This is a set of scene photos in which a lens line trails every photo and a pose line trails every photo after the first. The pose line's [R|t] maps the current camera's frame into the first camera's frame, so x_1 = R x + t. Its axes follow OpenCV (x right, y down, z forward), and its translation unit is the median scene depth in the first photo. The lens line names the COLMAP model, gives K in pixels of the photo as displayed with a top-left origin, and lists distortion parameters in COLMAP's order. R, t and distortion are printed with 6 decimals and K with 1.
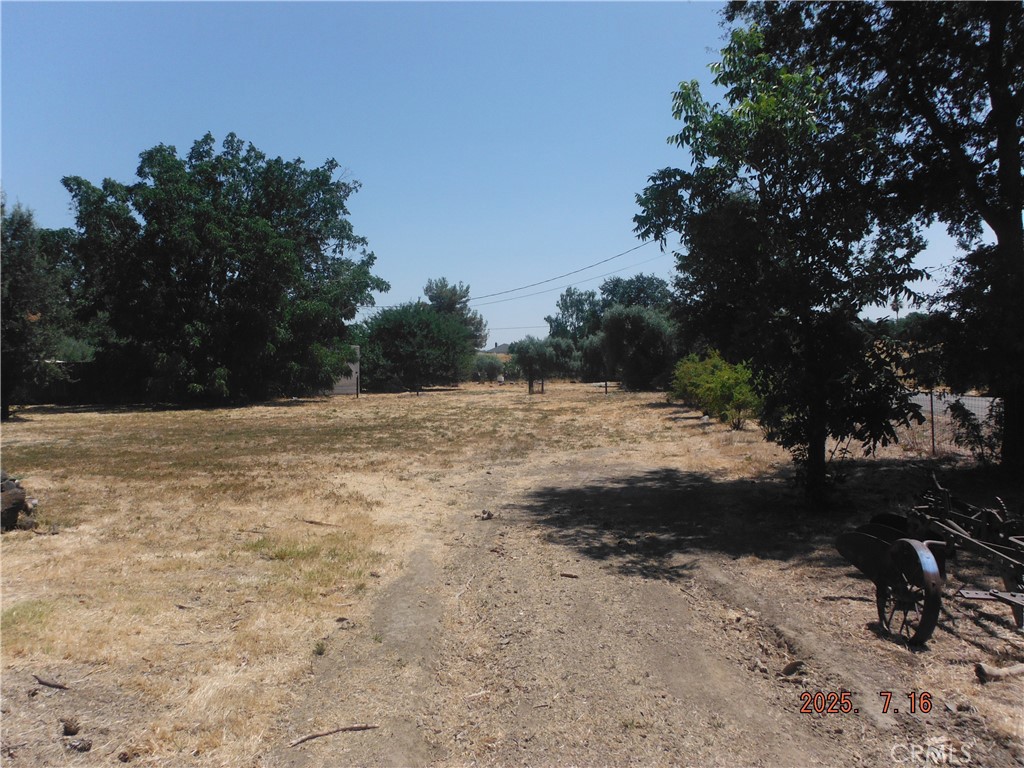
lens RADIAL K [[844.7, 0, 512.1], [0, 844.7, 381.3], [0, 0, 1]] dist [-0.031746, 0.048281]
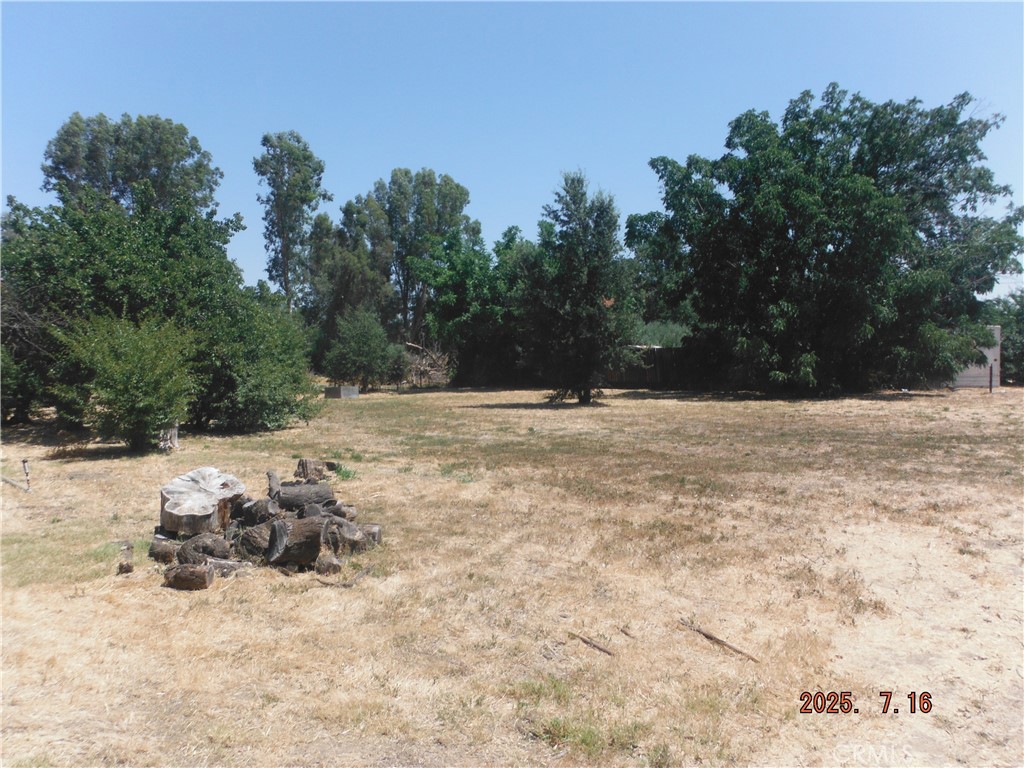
lens RADIAL K [[844.7, 0, 501.8], [0, 844.7, 375.9], [0, 0, 1]] dist [-0.031746, 0.048281]
pose [[0.737568, 0.020459, -0.674963, 0.008042], [-0.012326, 0.999782, 0.016836, -0.003449], [0.675160, -0.004099, 0.737660, 0.132949]]
